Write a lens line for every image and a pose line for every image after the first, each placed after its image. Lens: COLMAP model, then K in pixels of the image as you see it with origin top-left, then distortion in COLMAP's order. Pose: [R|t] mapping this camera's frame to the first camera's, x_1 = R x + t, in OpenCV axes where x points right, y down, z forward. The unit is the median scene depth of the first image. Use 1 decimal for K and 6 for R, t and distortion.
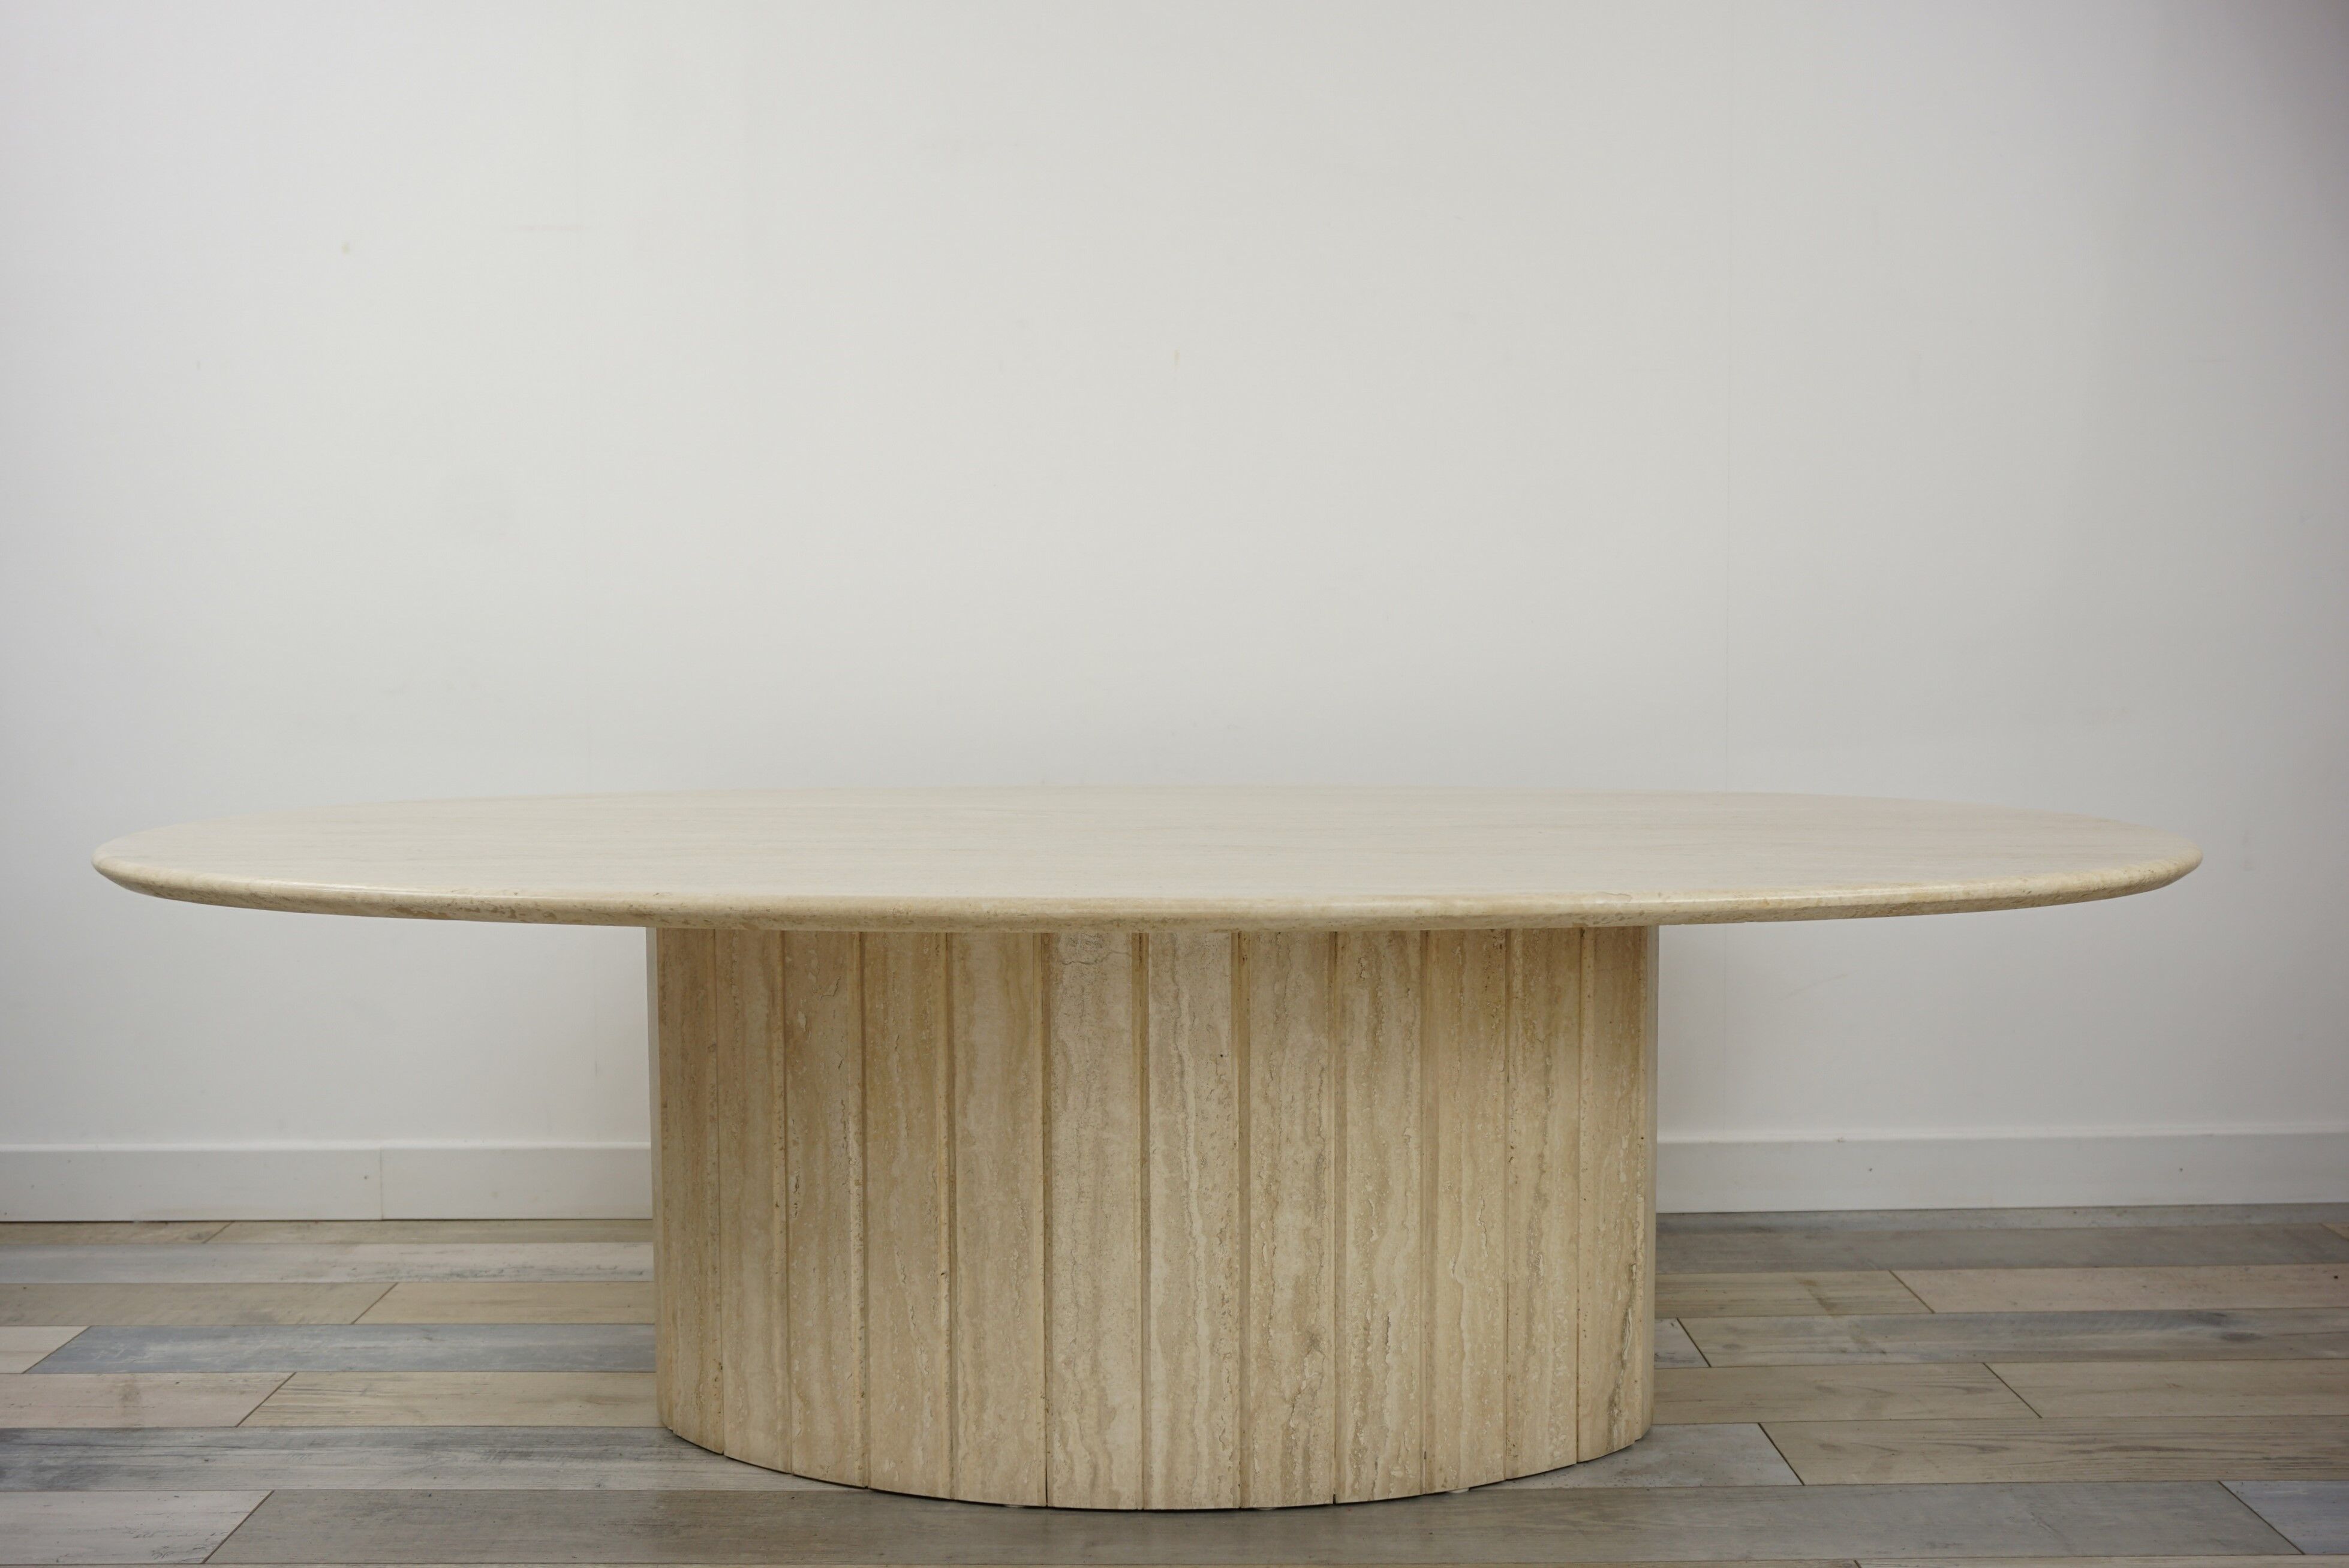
lens RADIAL K [[2580.8, 0, 1188.6], [0, 2580.8, 801.3], [0, 0, 1]] dist [-0.011969, 0.007059]
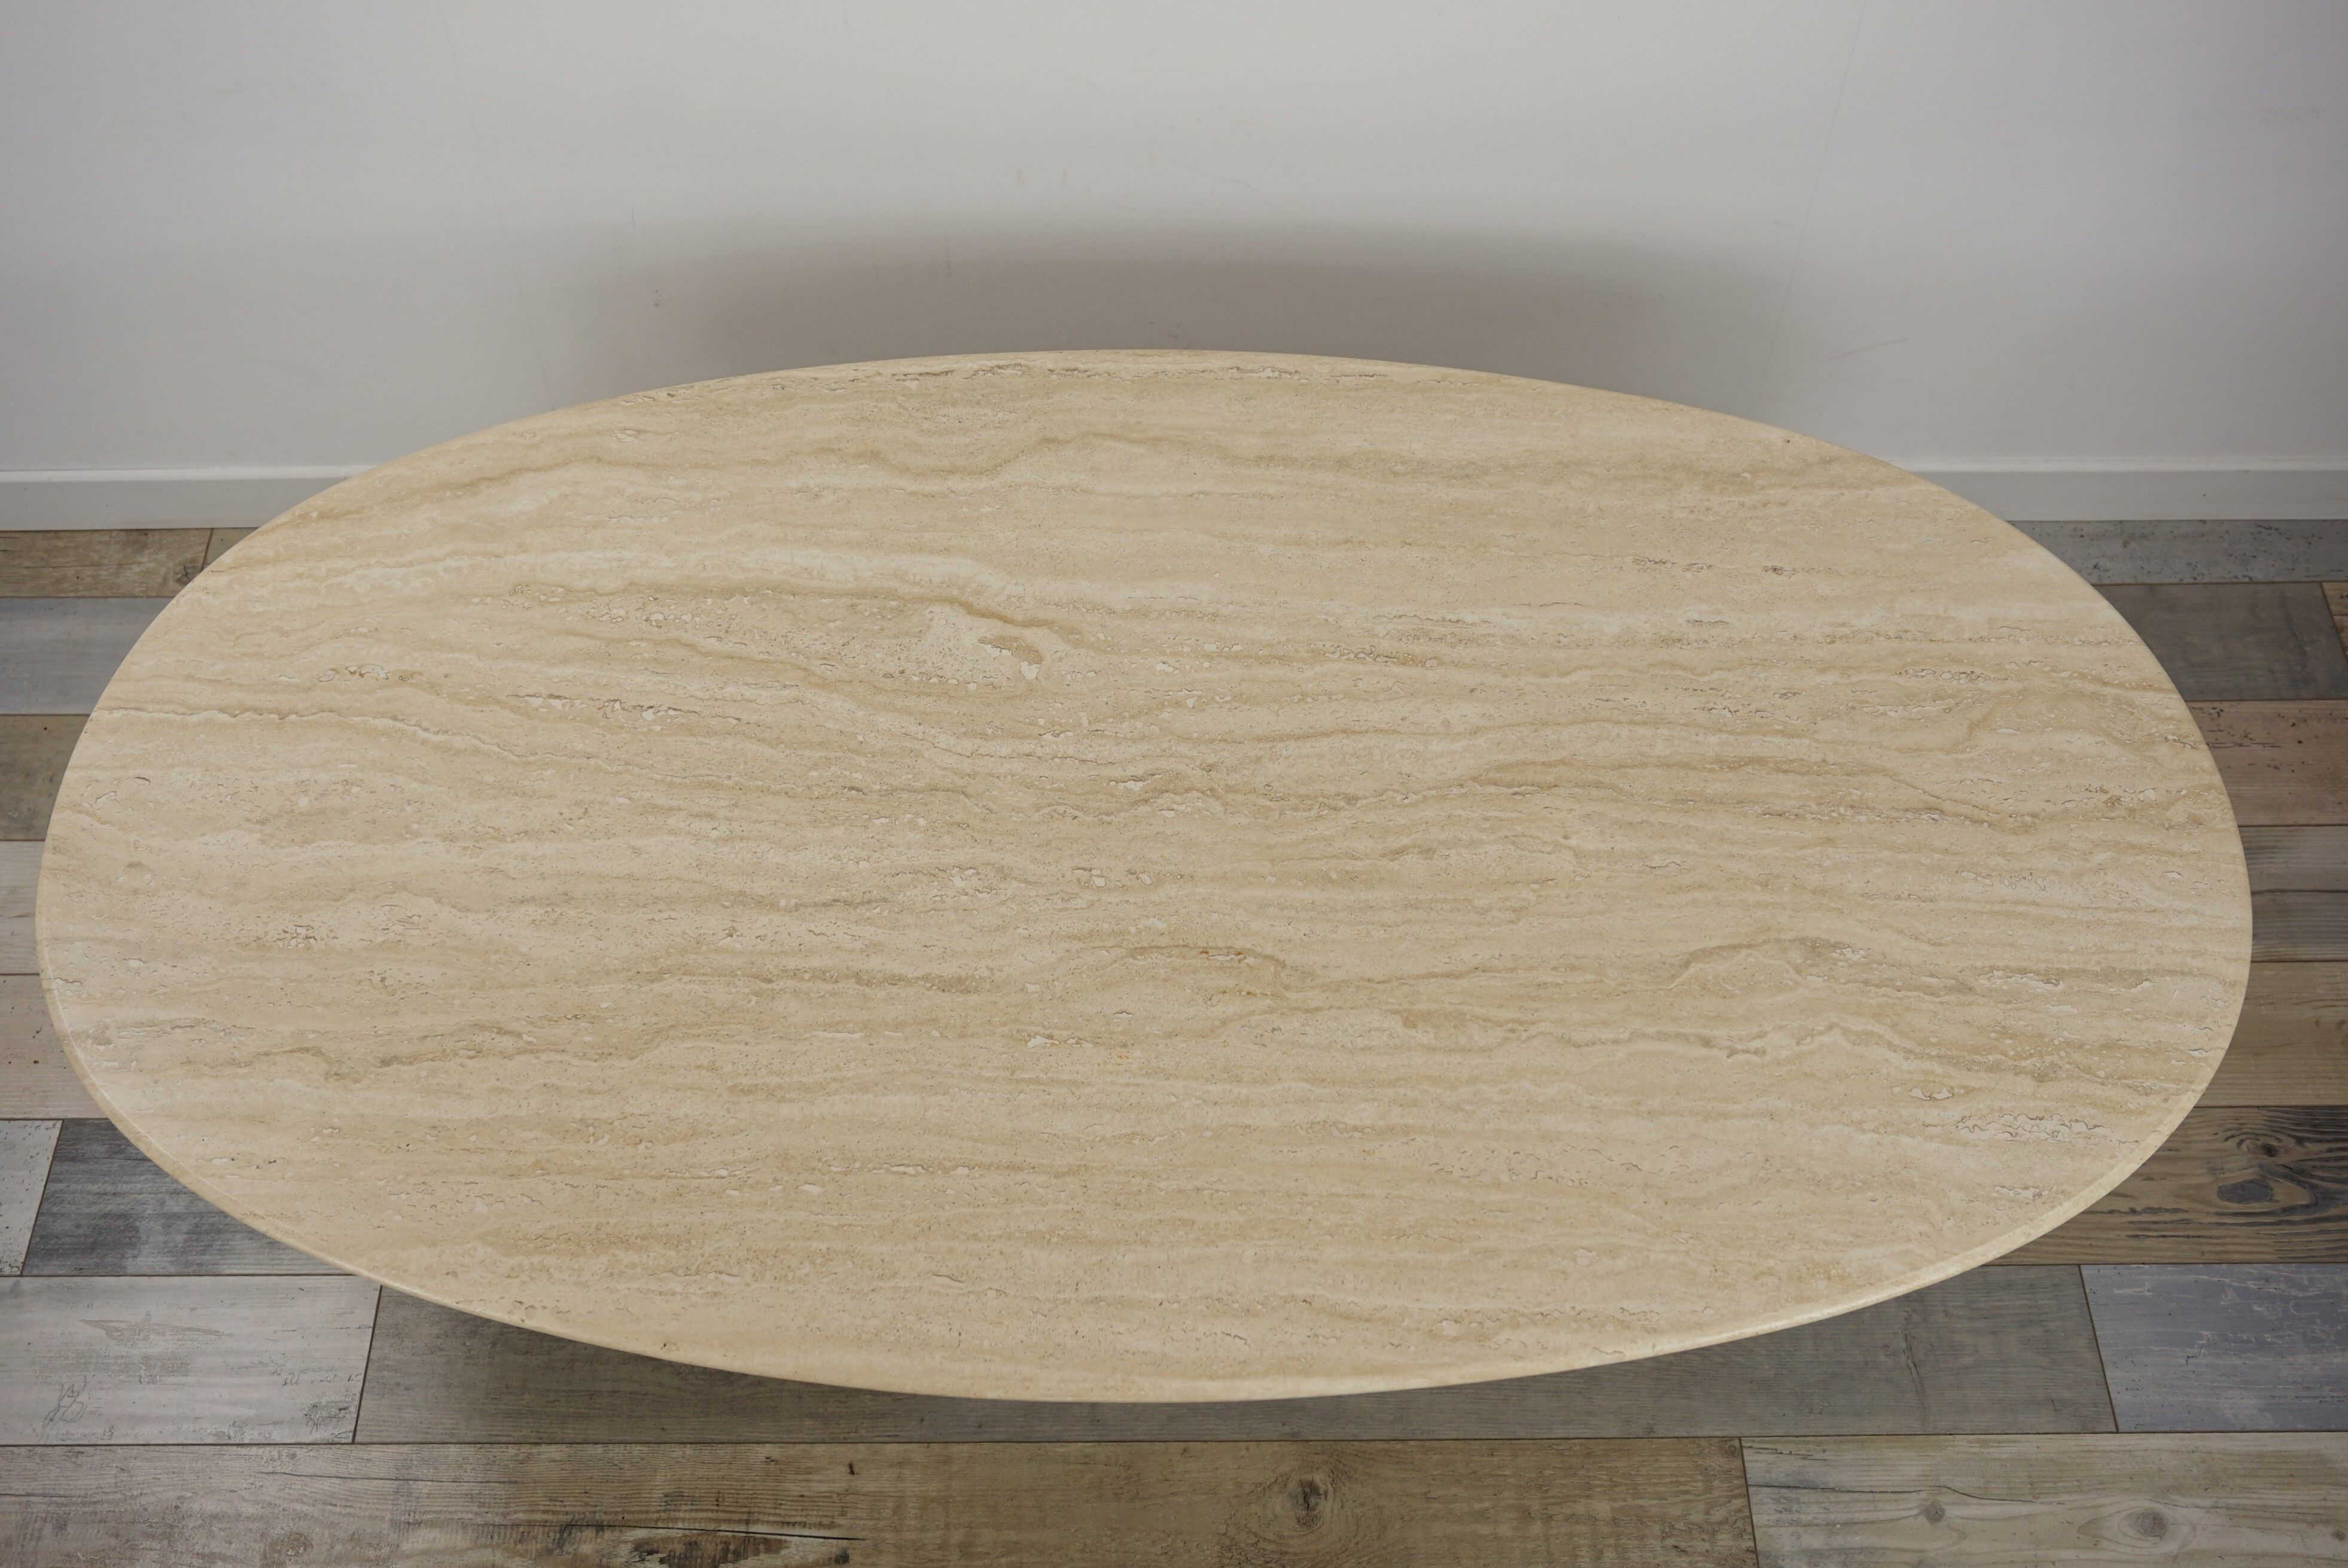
lens RADIAL K [[2477.7, 0, 1180.7], [0, 2477.7, 769.2], [0, 0, 1]] dist [-0.014197, 0.016246]
pose [[0.999936, 0.008454, 0.007478, -0.010682], [-0.011168, 0.645478, 0.763697, -0.730999], [0.001629, -0.763732, 0.645532, 0.467316]]
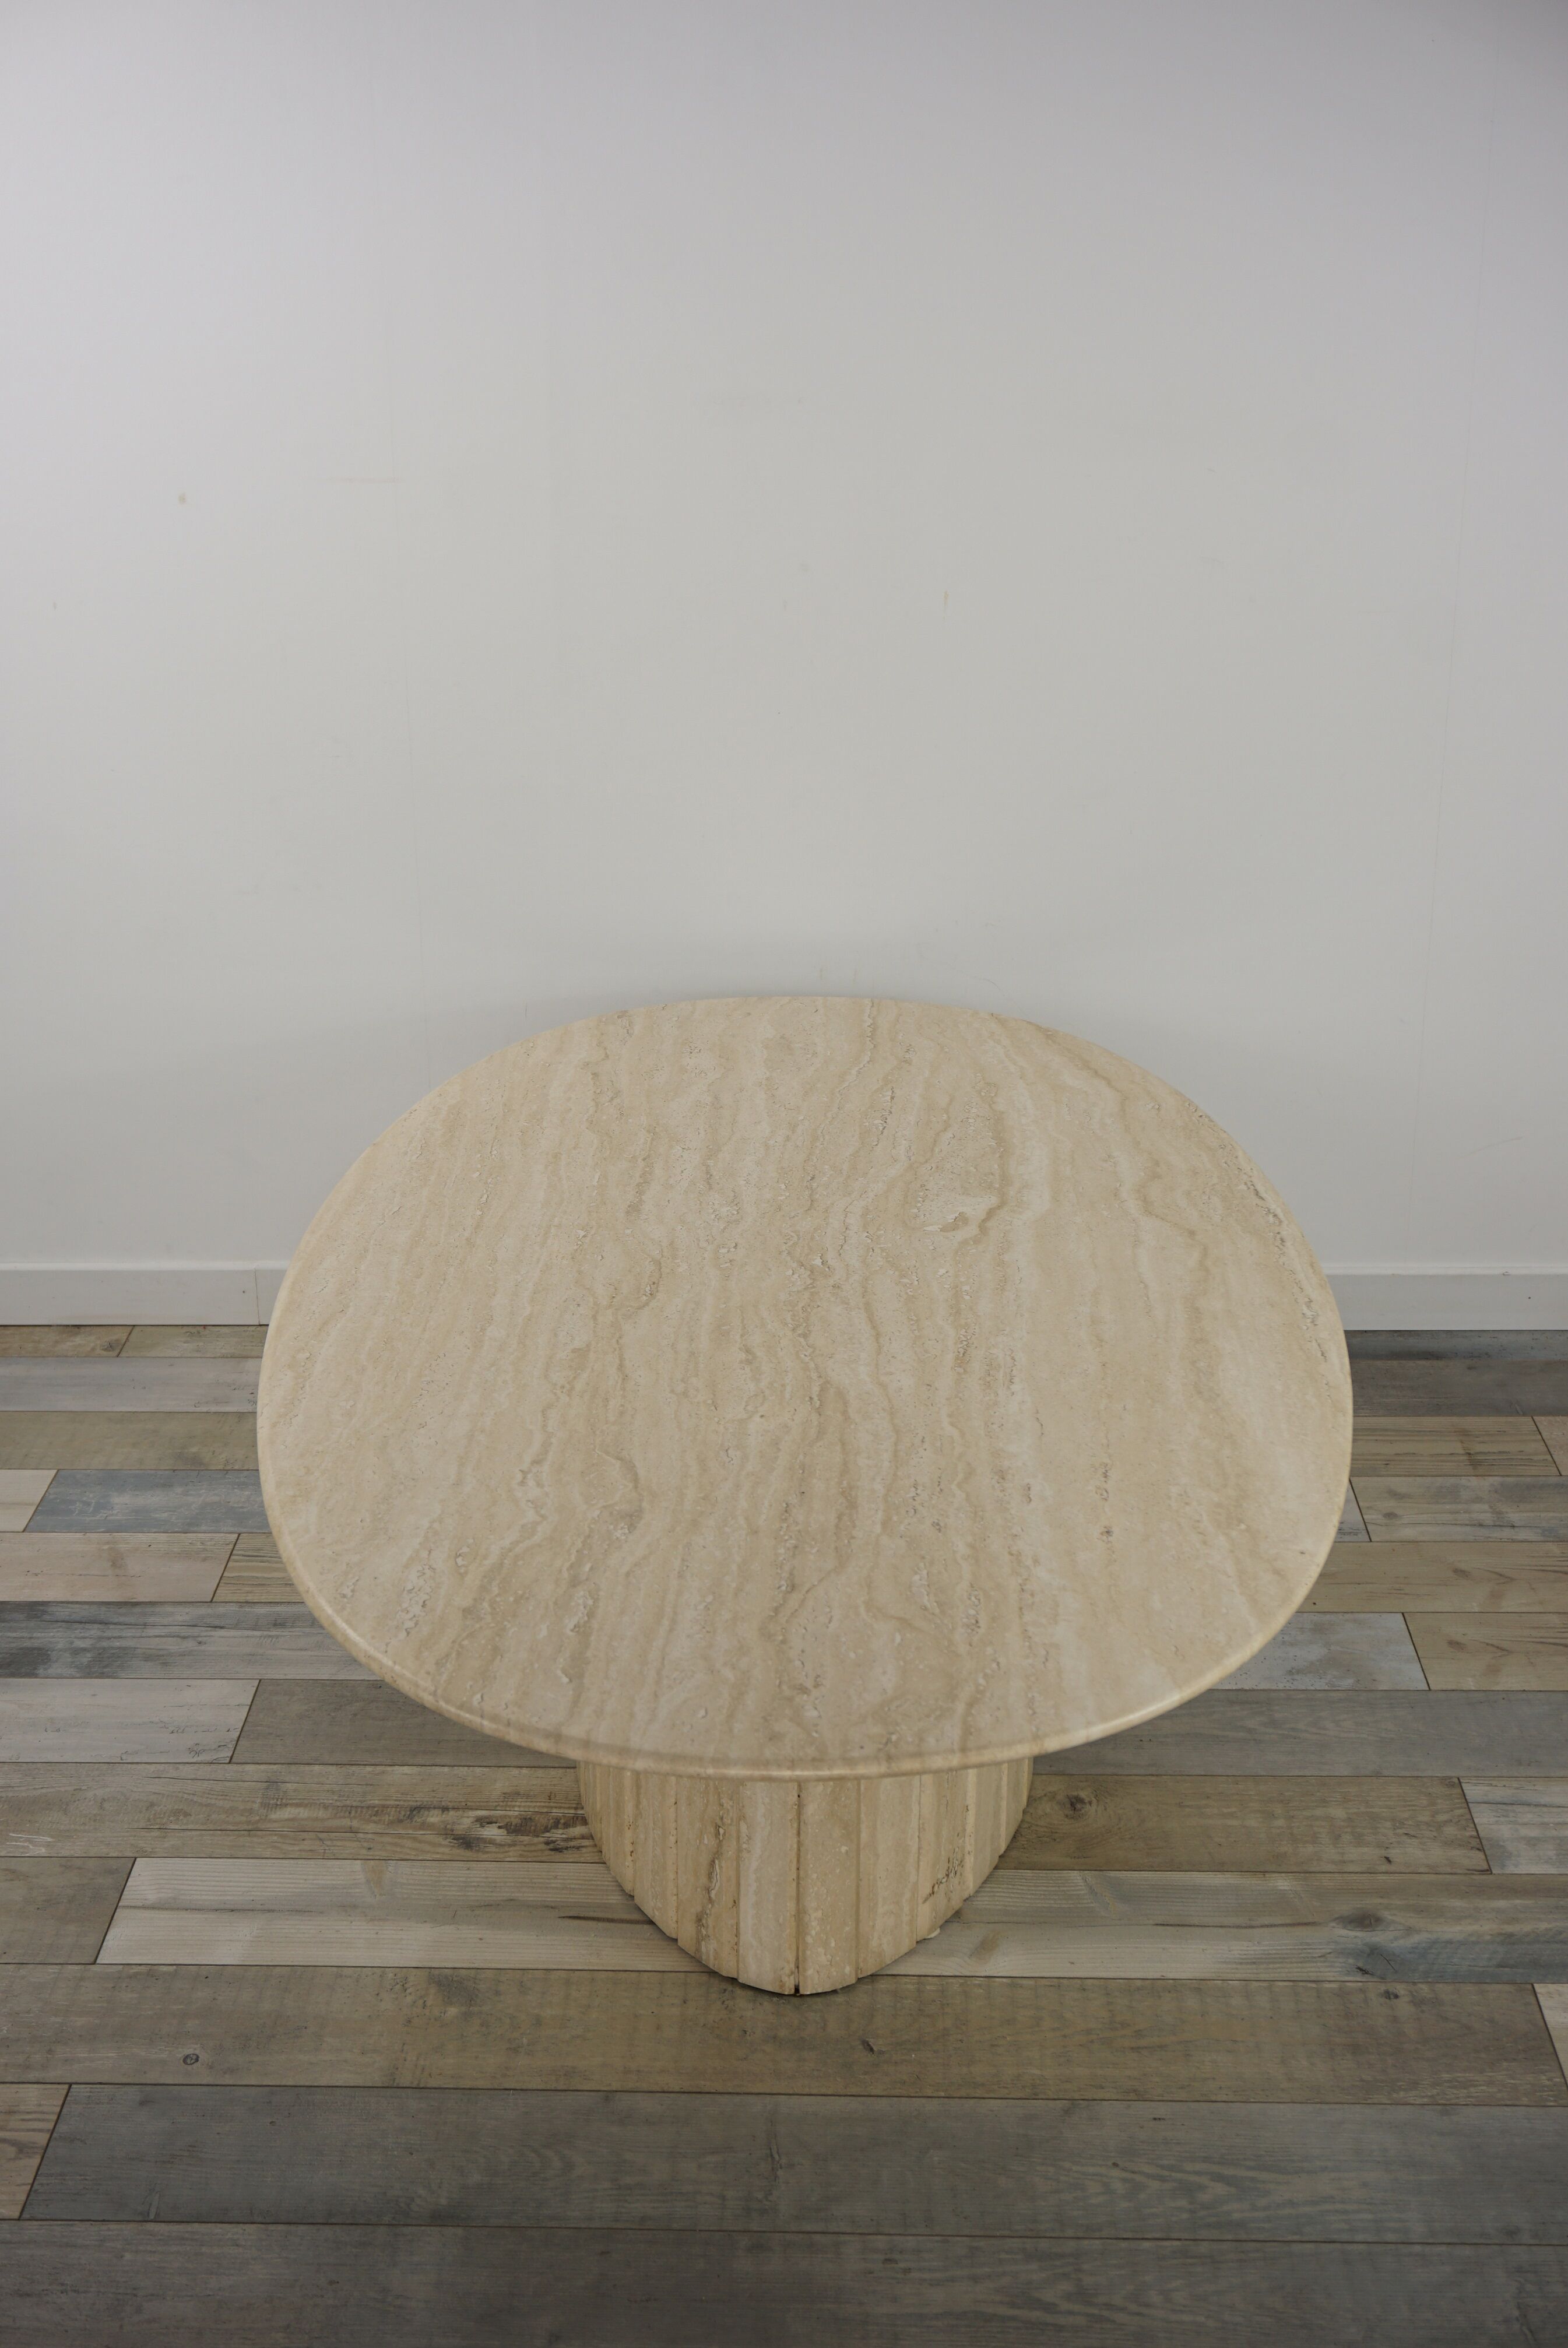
lens RADIAL K [[2849.9, 0, 832.6], [0, 2849.9, 1194.4], [0, 0, 1]] dist [0.005029, -0.001695]
pose [[0.002630, 0.368148, -0.929764, 1.218494], [-0.091328, 0.925969, 0.366387, -0.511870], [0.995817, 0.083950, 0.036057, 1.042428]]
